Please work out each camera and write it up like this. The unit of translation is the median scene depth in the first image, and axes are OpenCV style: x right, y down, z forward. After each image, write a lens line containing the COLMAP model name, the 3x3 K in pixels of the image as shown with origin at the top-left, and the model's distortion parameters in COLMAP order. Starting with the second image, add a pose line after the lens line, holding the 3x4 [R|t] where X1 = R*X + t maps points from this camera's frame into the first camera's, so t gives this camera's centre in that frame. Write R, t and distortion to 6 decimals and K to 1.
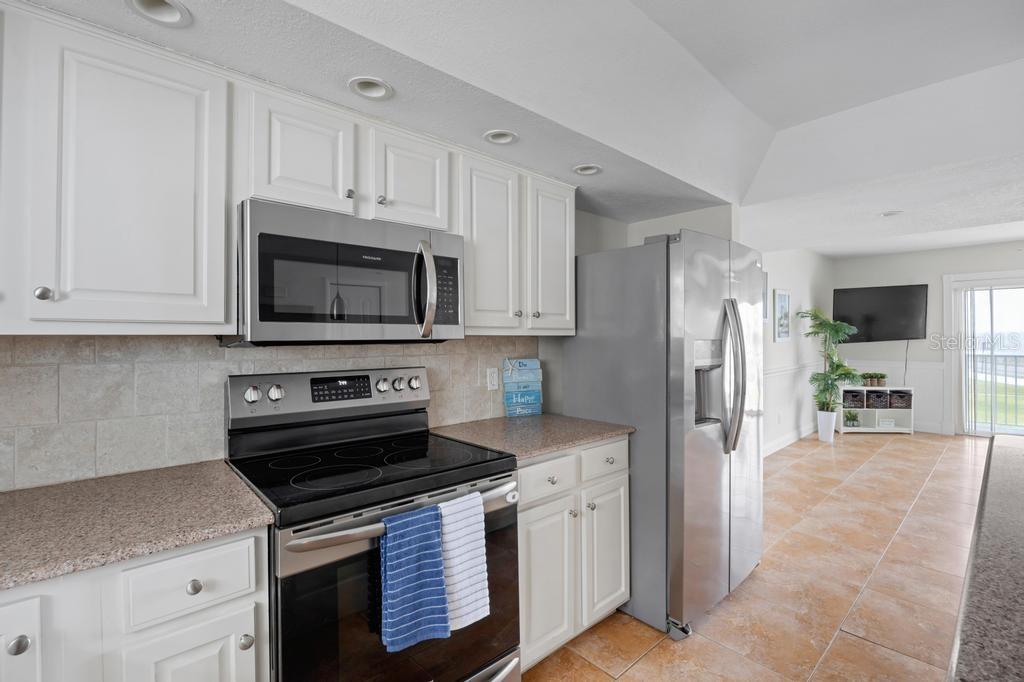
lens RADIAL K [[460.1, 0, 507.0], [0, 460.1, 337.4], [0, 0, 1]] dist [-0.013482, 0.000686]
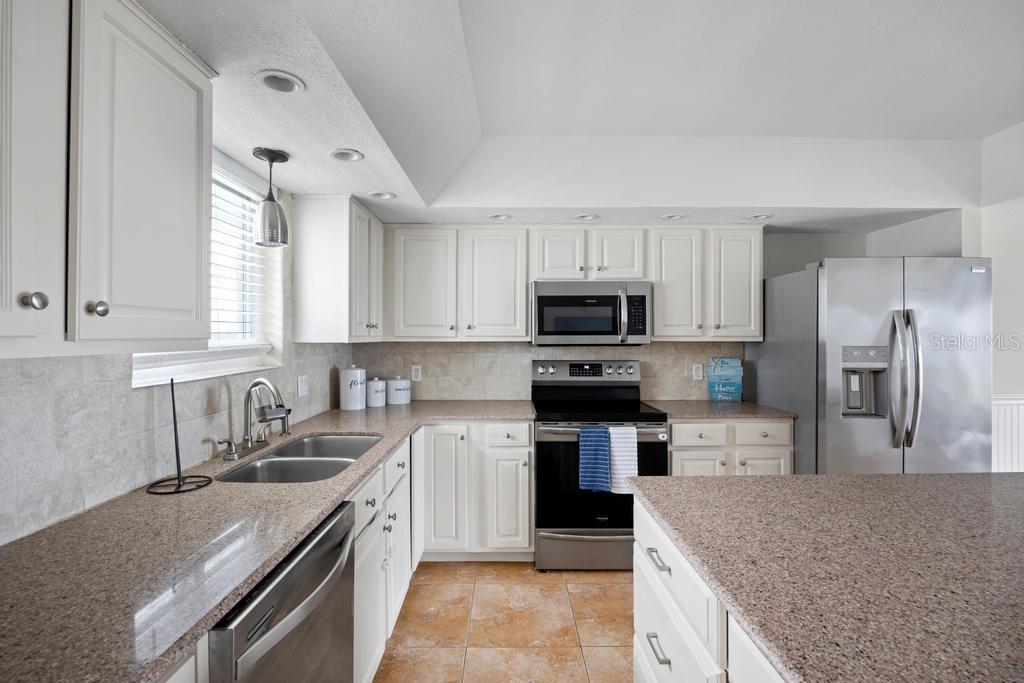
lens RADIAL K [[460.1, 0, 507.0], [0, 460.1, 337.9], [0, 0, 1]] dist [-0.013482, 0.000686]
pose [[0.747561, 0.002547, -0.664189, 0.553784], [-0.001395, 0.999996, 0.002264, -0.018535], [0.664192, -0.000766, 0.747562, -0.513996]]
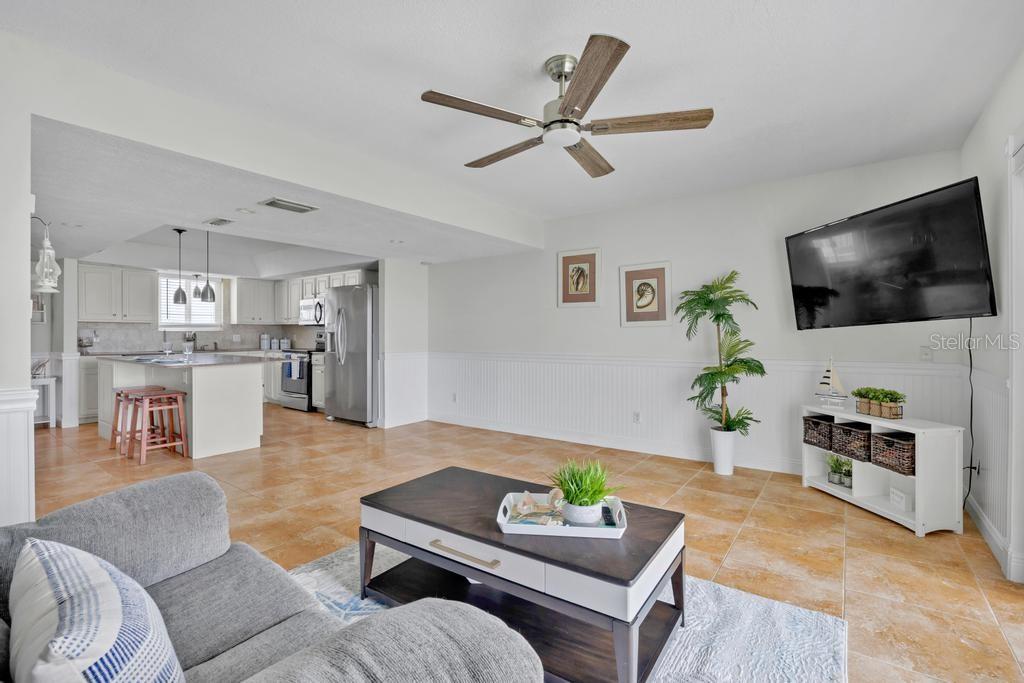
lens RADIAL K [[460.1, 0, 507.0], [0, 460.1, 337.9], [0, 0, 1]] dist [-0.013482, 0.000686]
pose [[0.199219, 0.012962, -0.979869, 3.686695], [-0.004126, 0.999915, 0.012389, 0.058000], [0.979946, 0.001574, 0.199256, 1.577398]]
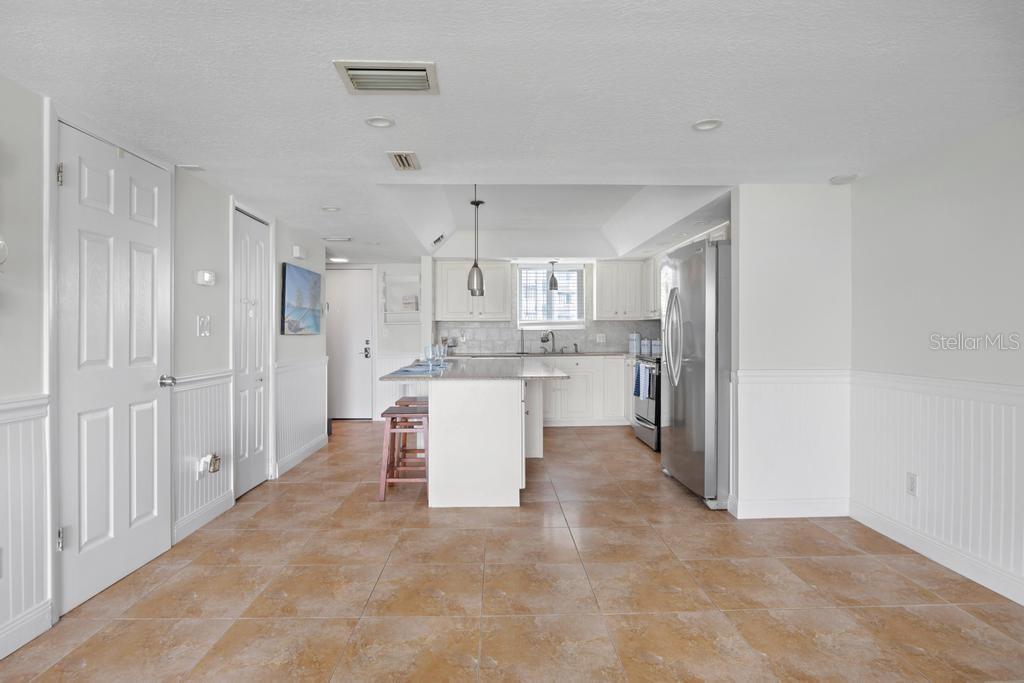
lens RADIAL K [[531.7, 0, 510.7], [0, 531.7, 336.6], [0, 0, 1]] dist [-0.002818, -0.000998]
pose [[-0.644285, 0.011601, -0.764697, 2.478943], [0.004485, 0.999925, 0.011391, 0.063290], [0.764772, 0.003909, -0.644289, 1.935647]]
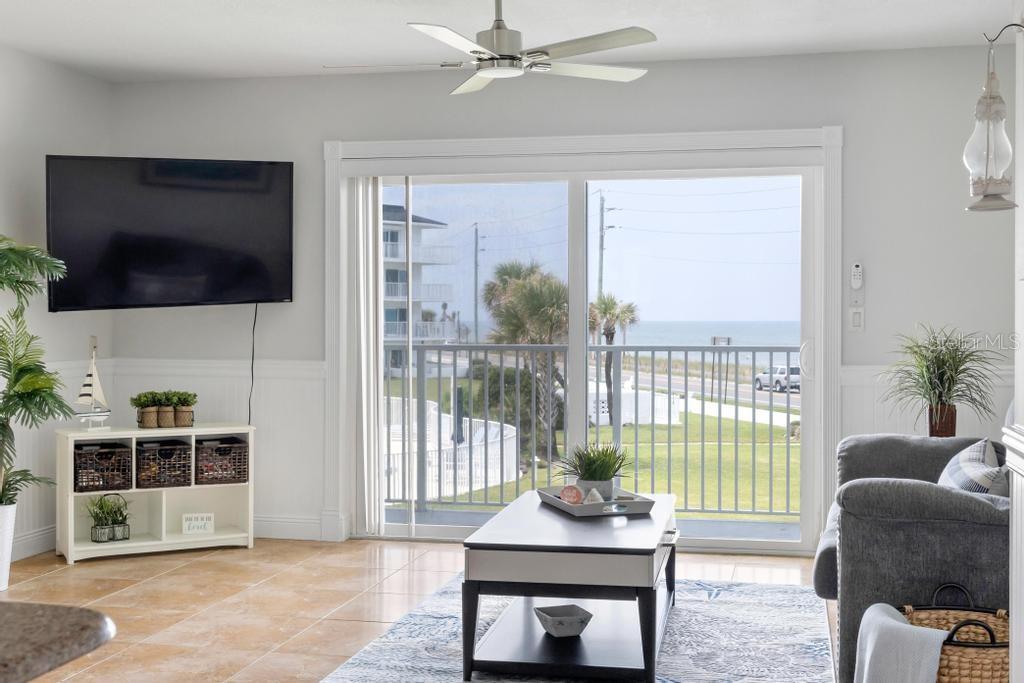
lens RADIAL K [[1300.5, 0, 512.0], [0, 1300.5, 341.5], [0, 0, 1]] dist [0.003032, 0.014589]
pose [[0.807970, 0.000282, 0.589223, 1.250124], [-0.006577, 0.999942, 0.008539, 0.081091], [-0.589187, -0.010775, 0.807925, -0.060708]]
